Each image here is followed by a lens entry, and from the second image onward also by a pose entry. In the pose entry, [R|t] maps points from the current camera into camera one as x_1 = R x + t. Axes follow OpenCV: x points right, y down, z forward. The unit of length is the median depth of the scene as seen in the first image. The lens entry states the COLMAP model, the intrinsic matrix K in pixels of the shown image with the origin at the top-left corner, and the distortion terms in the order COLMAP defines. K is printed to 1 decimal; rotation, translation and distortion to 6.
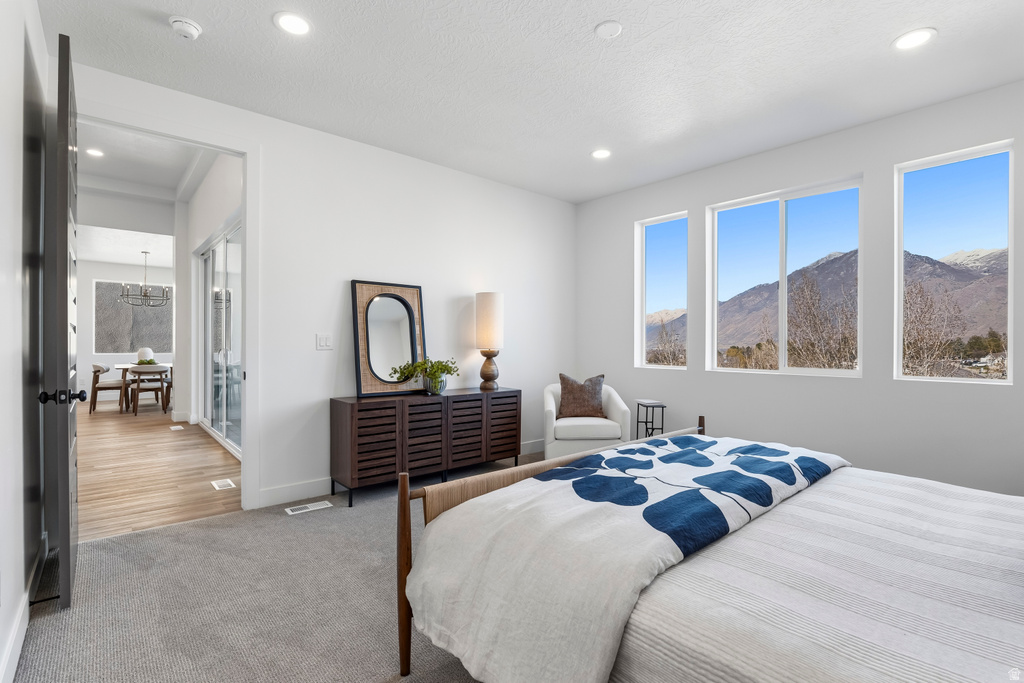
lens RADIAL K [[474.9, 0, 510.4], [0, 474.9, 345.3], [0, 0, 1]] dist [-0.016544, 0.003277]
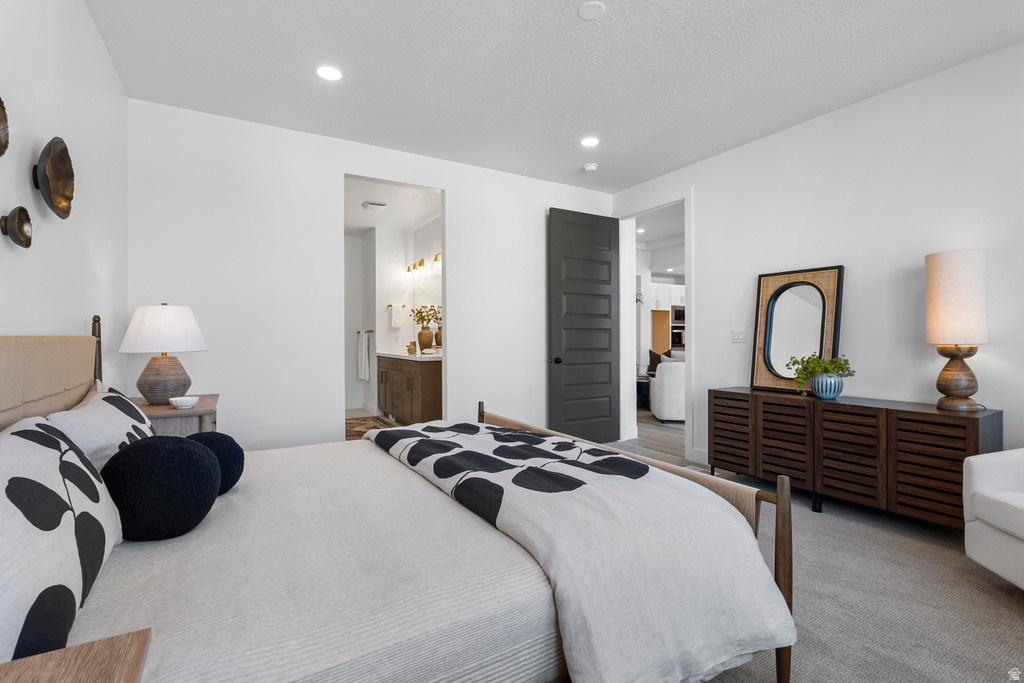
lens RADIAL K [[474.9, 0, 516.0], [0, 474.9, 338.3], [0, 0, 1]] dist [-0.016544, 0.003277]
pose [[-0.169027, -0.003274, -0.985606, 0.750735], [-0.000937, 0.999995, -0.003161, 0.003301], [0.985611, 0.000389, -0.169029, 0.638723]]
